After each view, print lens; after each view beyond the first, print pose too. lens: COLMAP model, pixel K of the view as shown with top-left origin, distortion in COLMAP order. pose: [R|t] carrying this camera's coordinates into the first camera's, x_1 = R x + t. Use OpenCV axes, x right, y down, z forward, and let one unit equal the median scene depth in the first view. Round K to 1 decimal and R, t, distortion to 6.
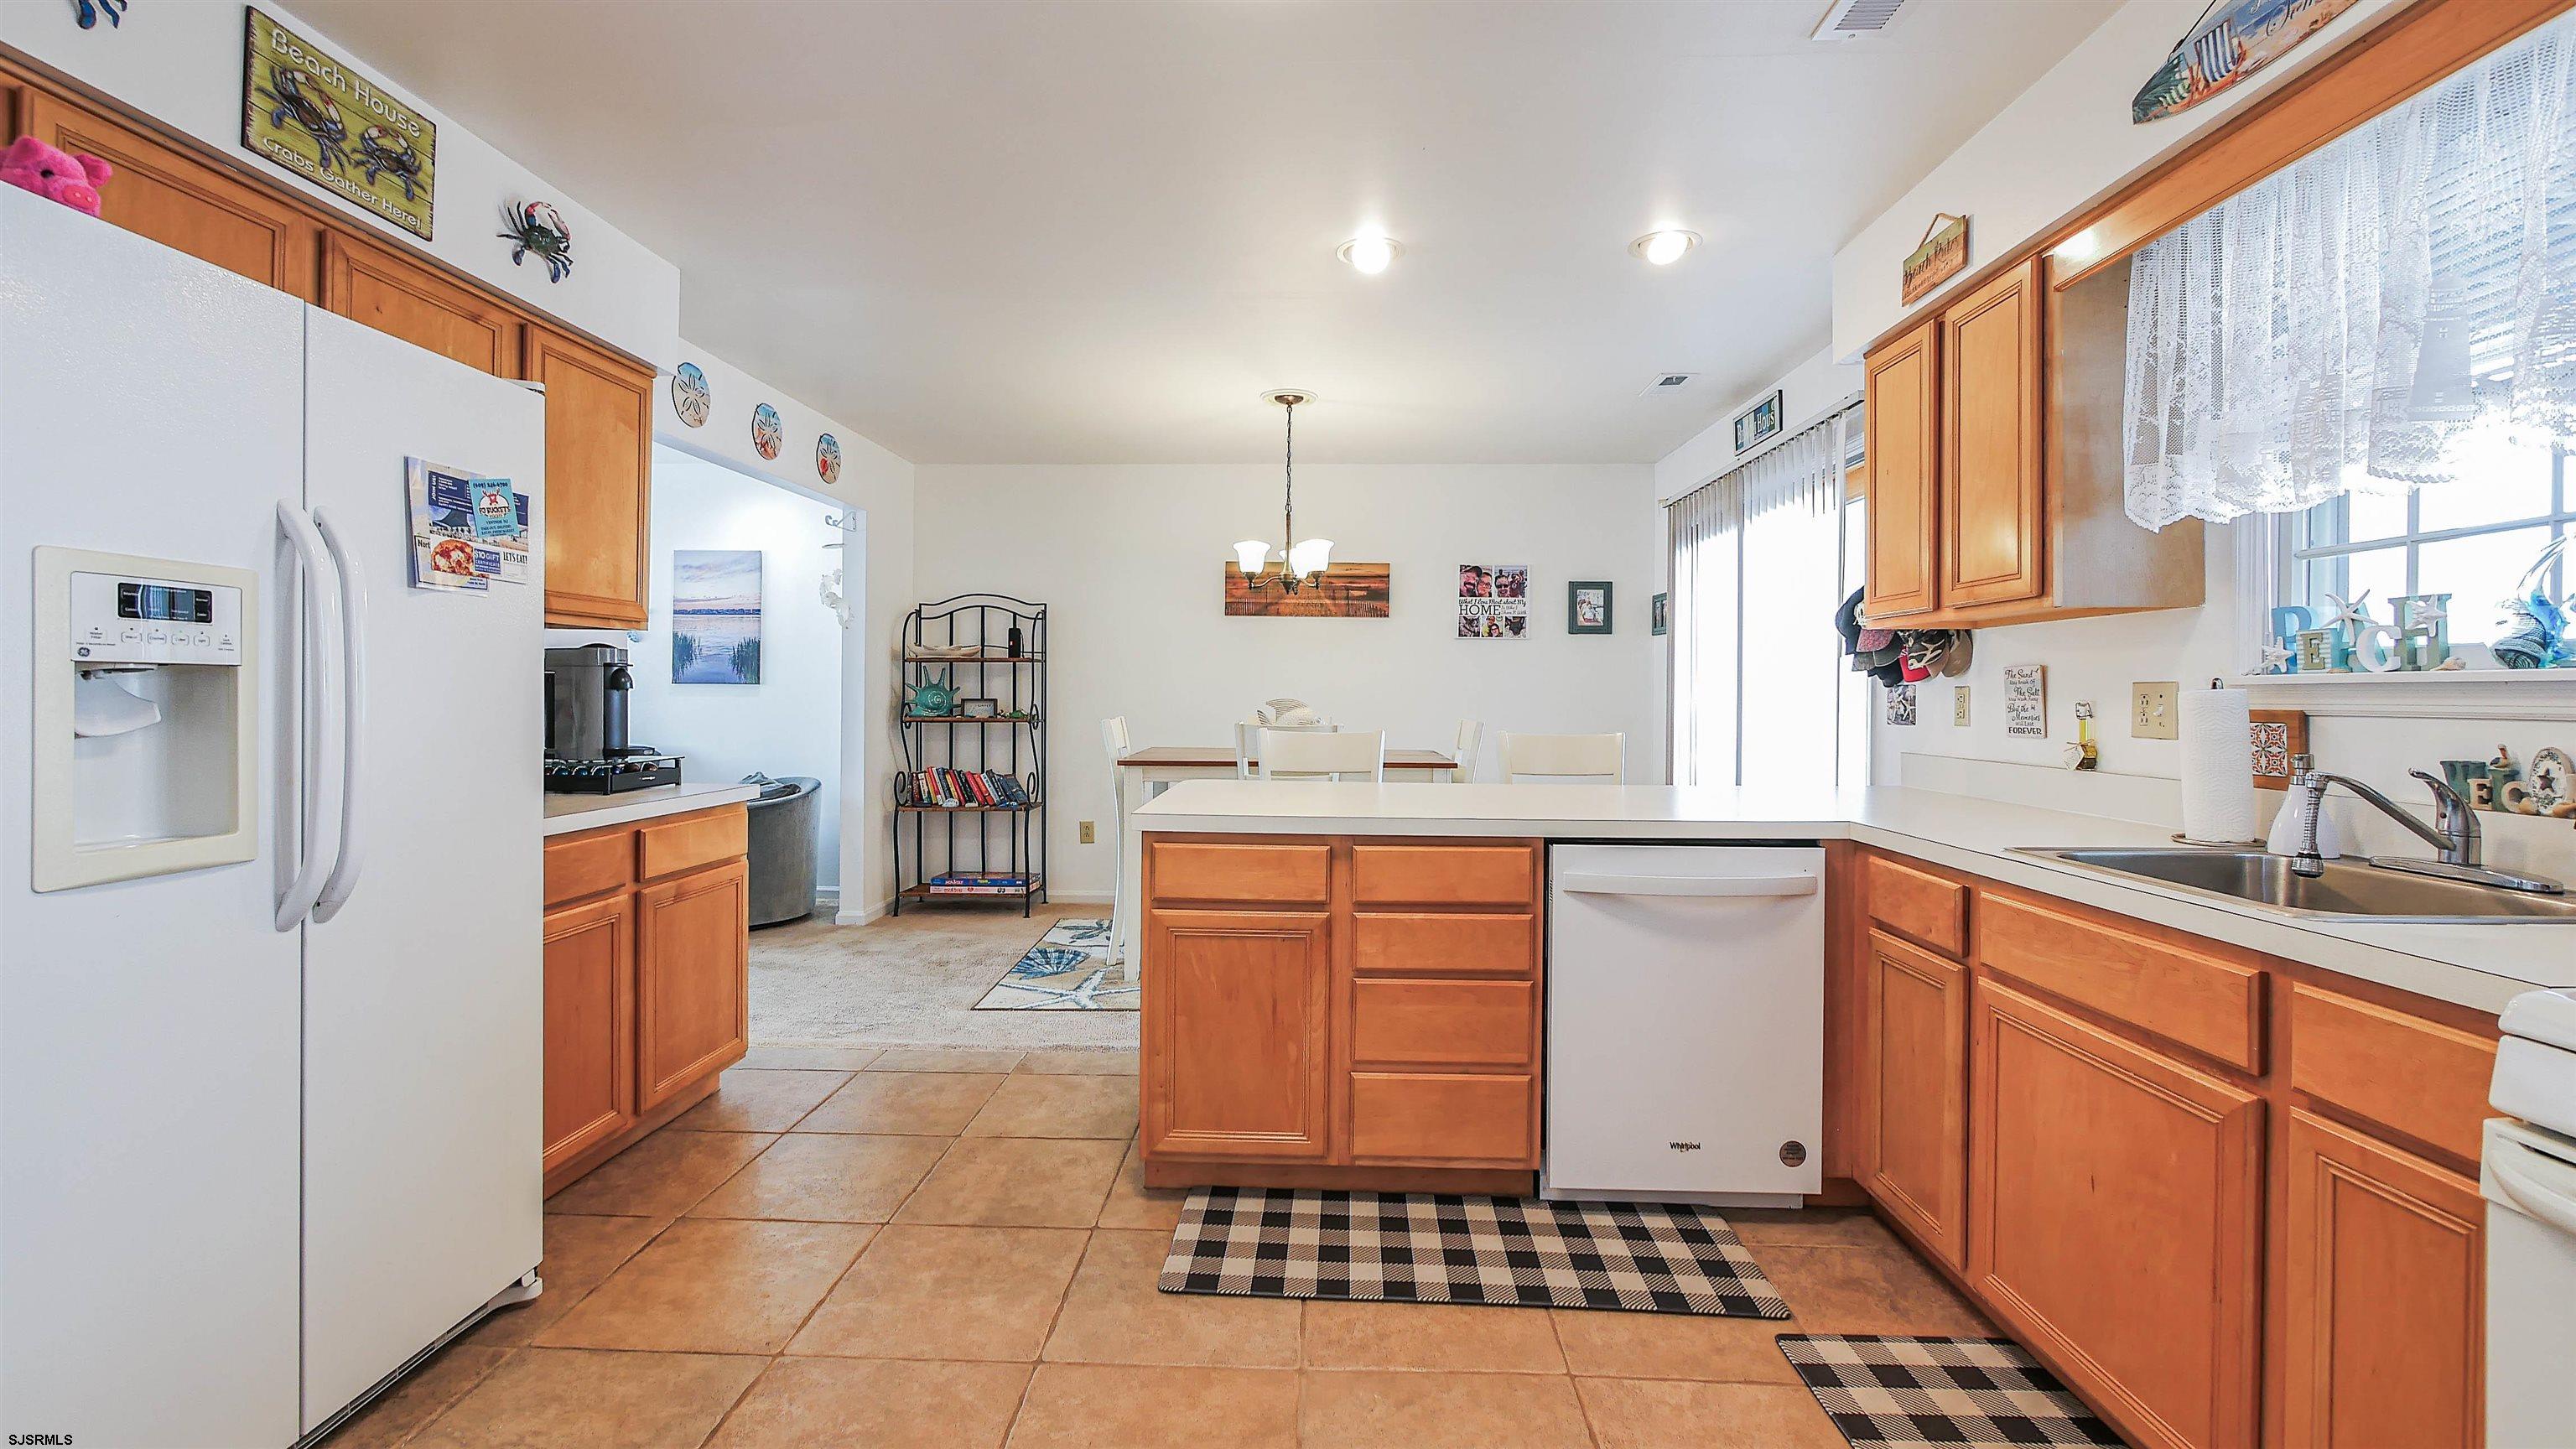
lens RADIAL K [[1058.5, 0, 1292.2], [0, 1058.5, 700.1], [0, 0, 1]] dist [-0.004814, -0.000110]
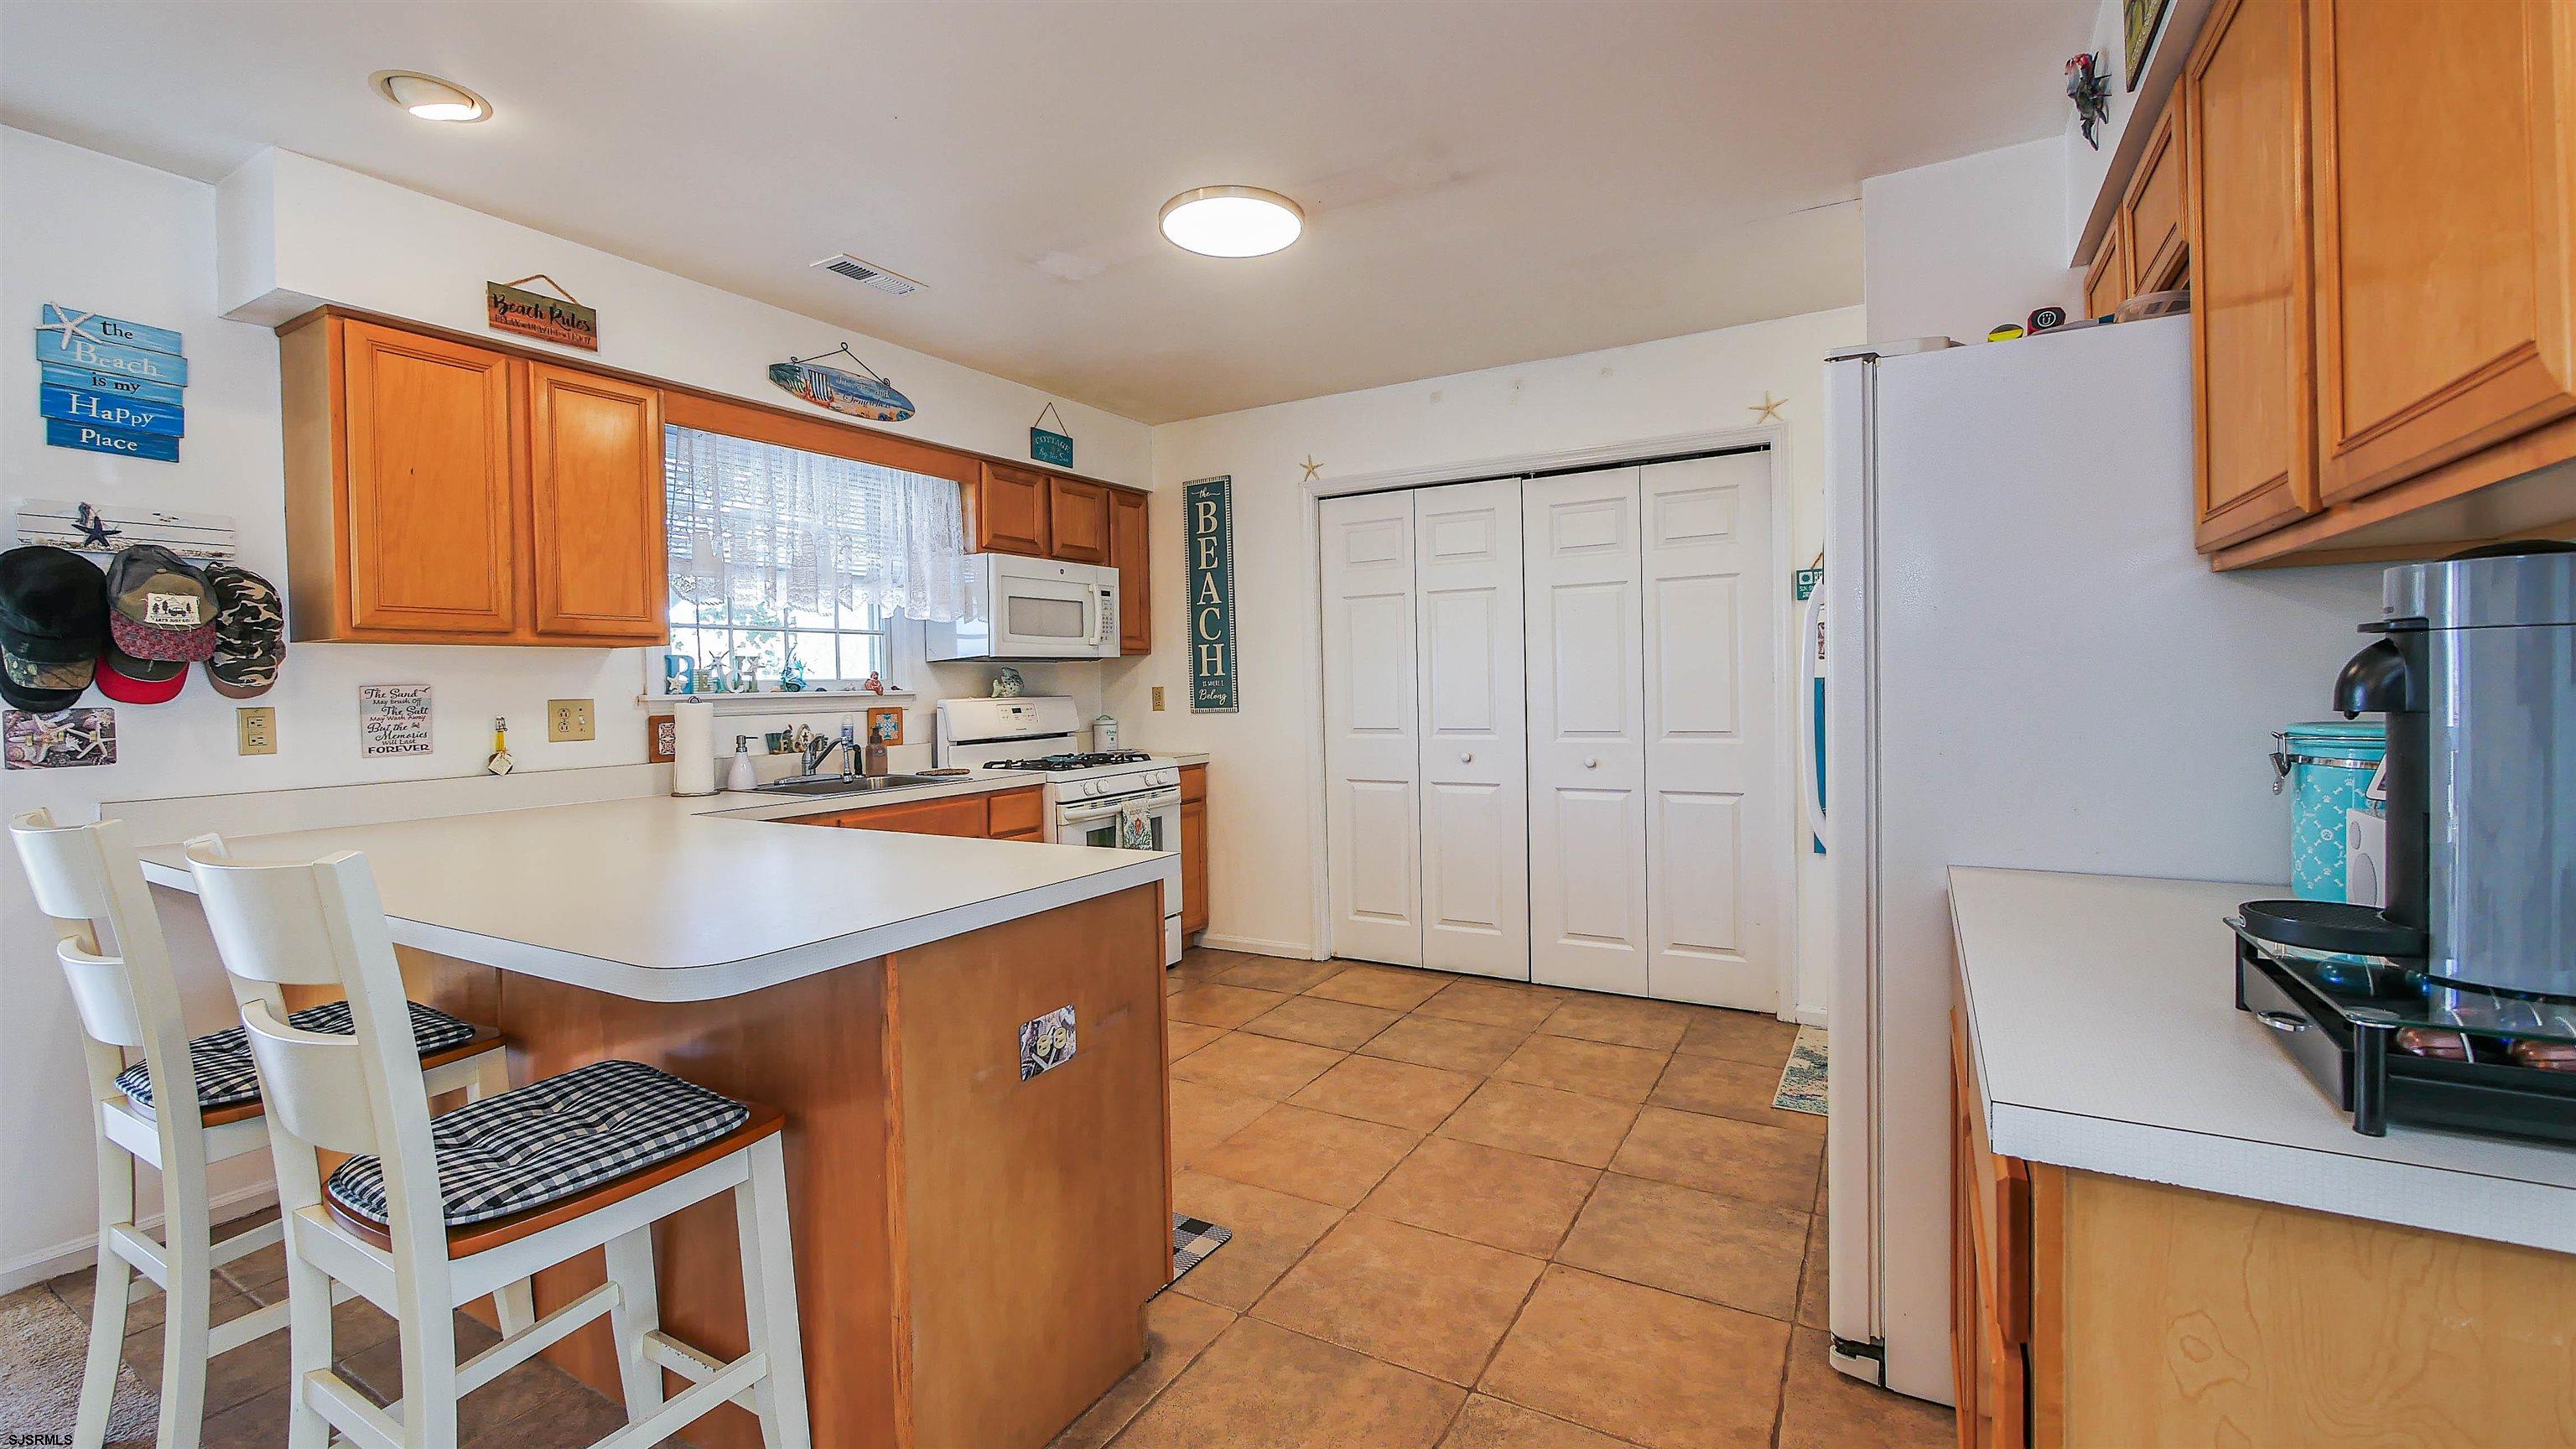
lens RADIAL K [[1058.5, 0, 1292.2], [0, 1058.5, 700.1], [0, 0, 1]] dist [-0.004814, -0.000110]
pose [[-0.881722, 0.005288, 0.471739, -0.601979], [0.017916, 0.999591, 0.022282, -0.027786], [-0.471429, 0.028098, -0.881456, 1.635911]]
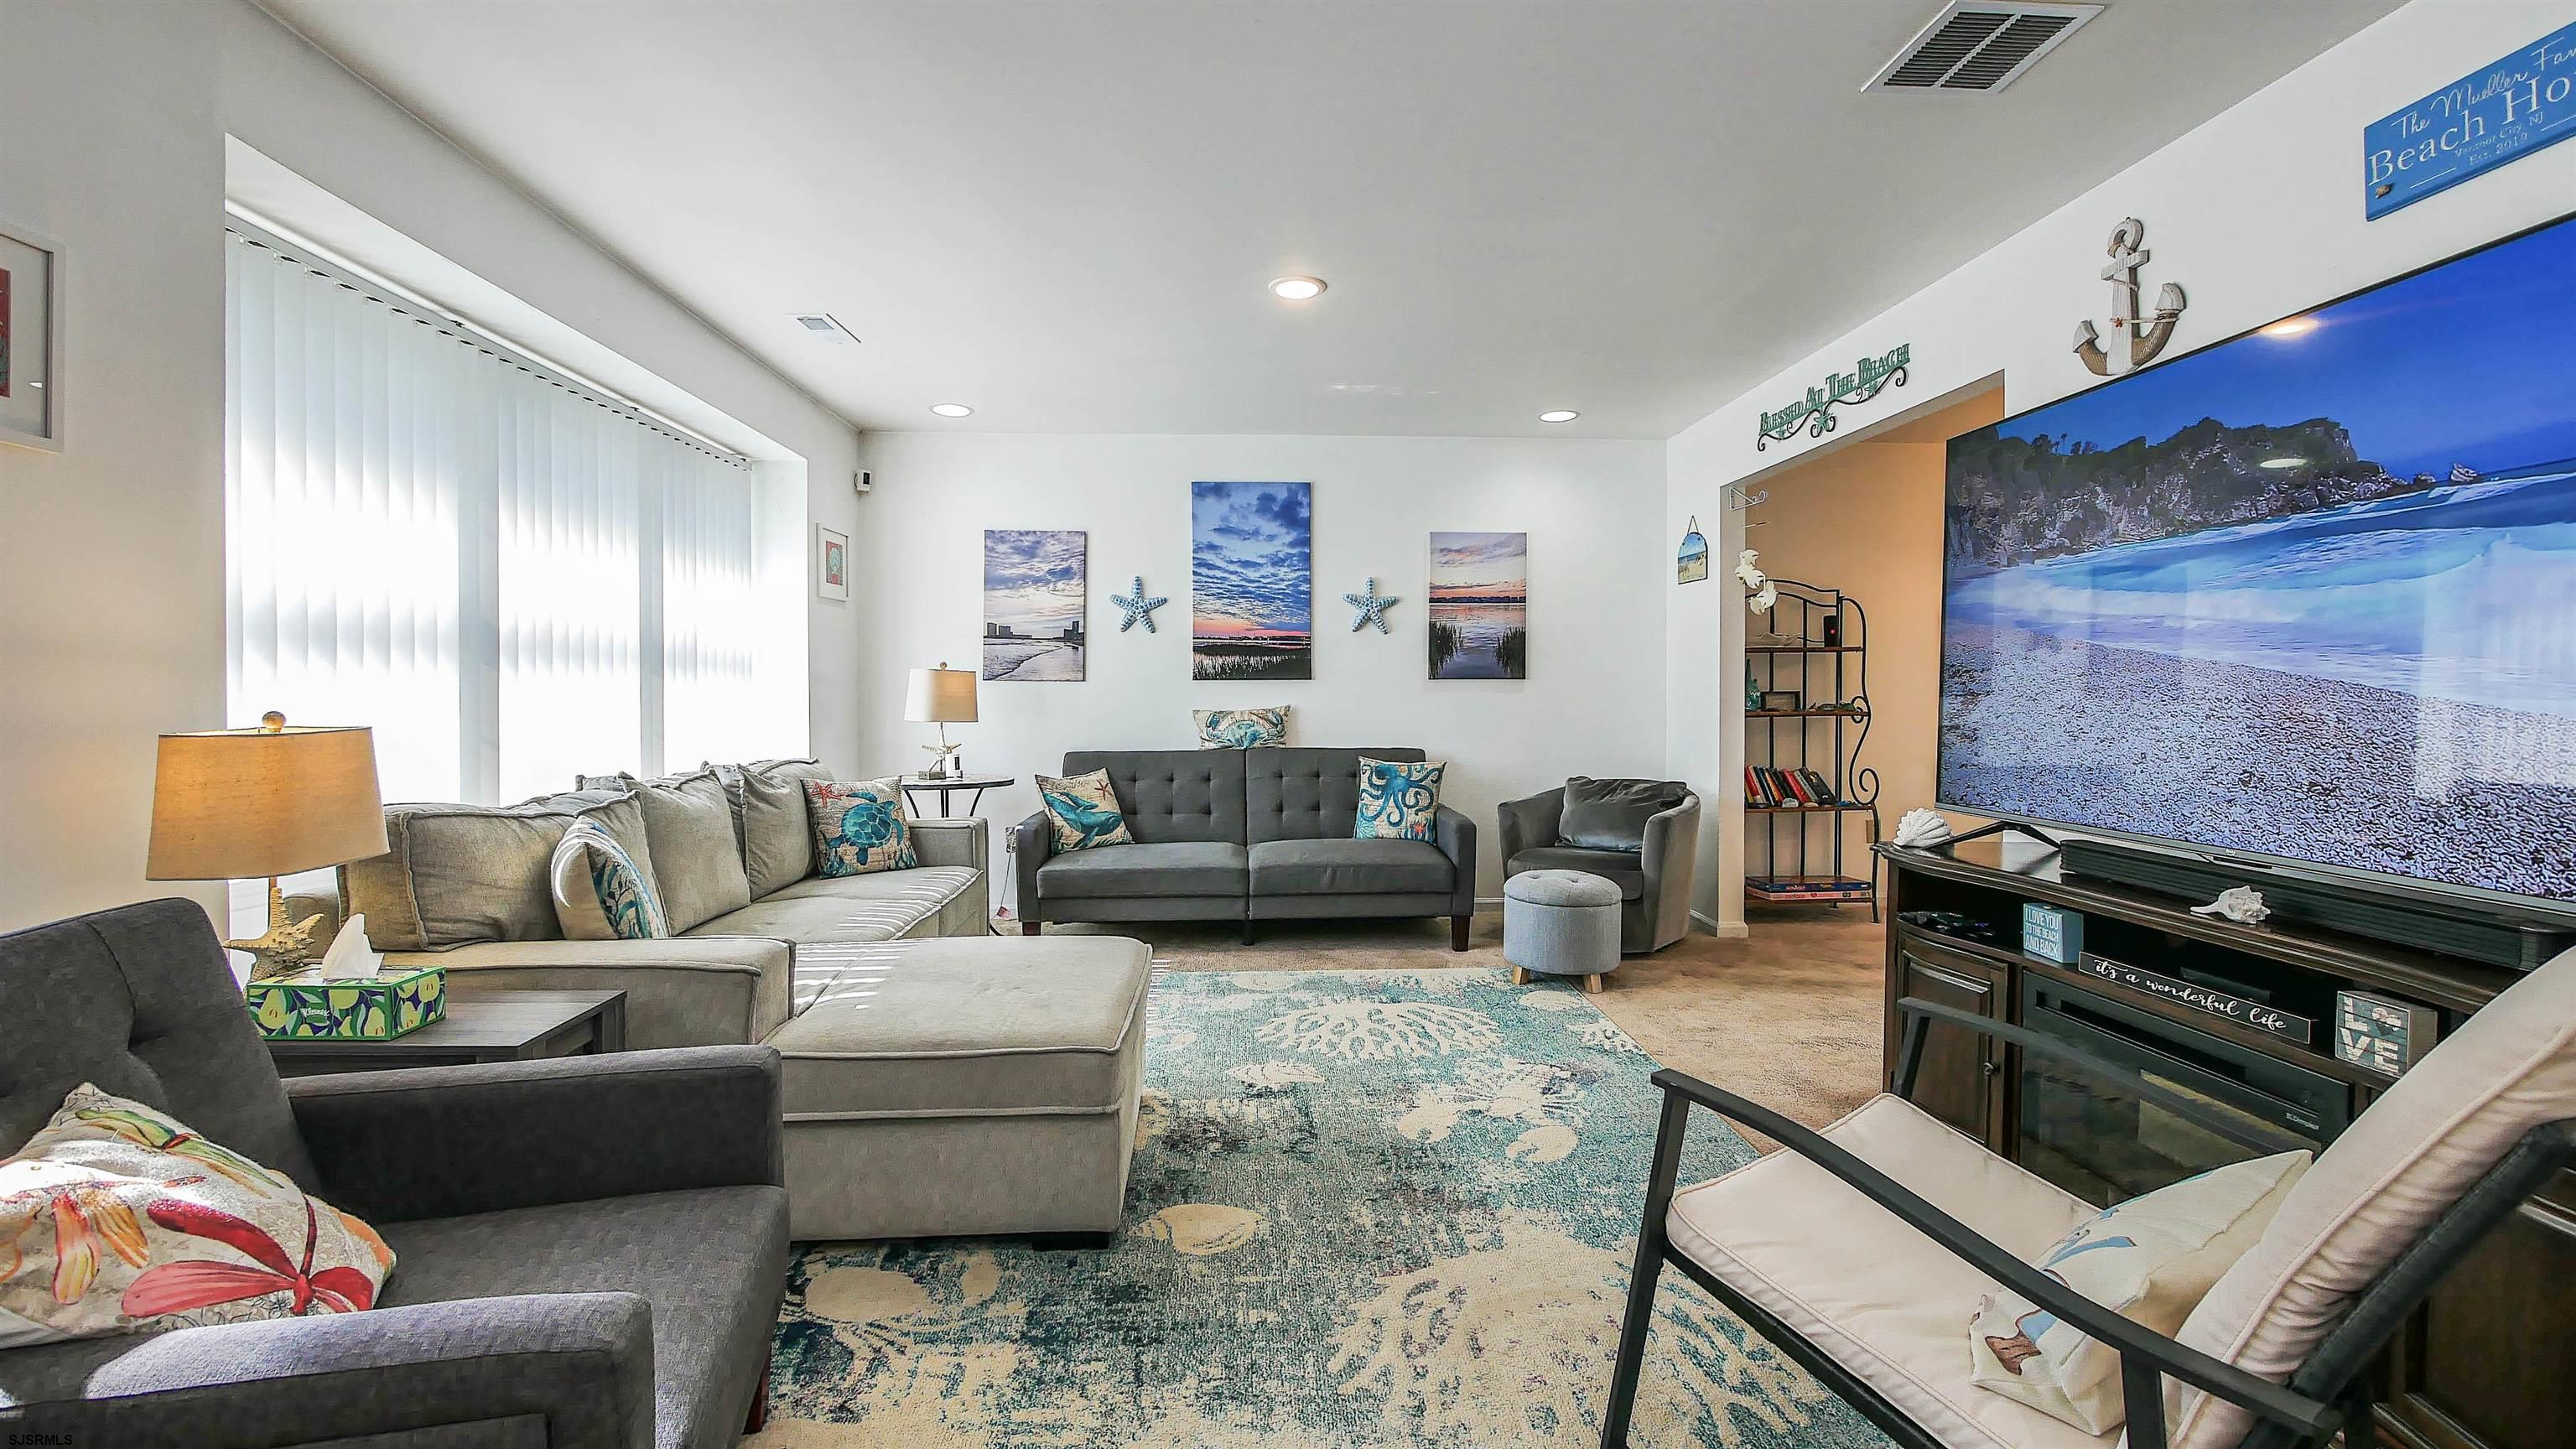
lens RADIAL K [[1060.5, 0, 1291.0], [0, 1060.5, 707.9], [0, 0, 1]] dist [-0.007701, 0.000443]
pose [[0.996345, -0.012950, 0.084432, -1.886148], [0.012423, 0.999900, 0.006769, 0.004293], [-0.084512, -0.005696, 0.996406, 0.243193]]
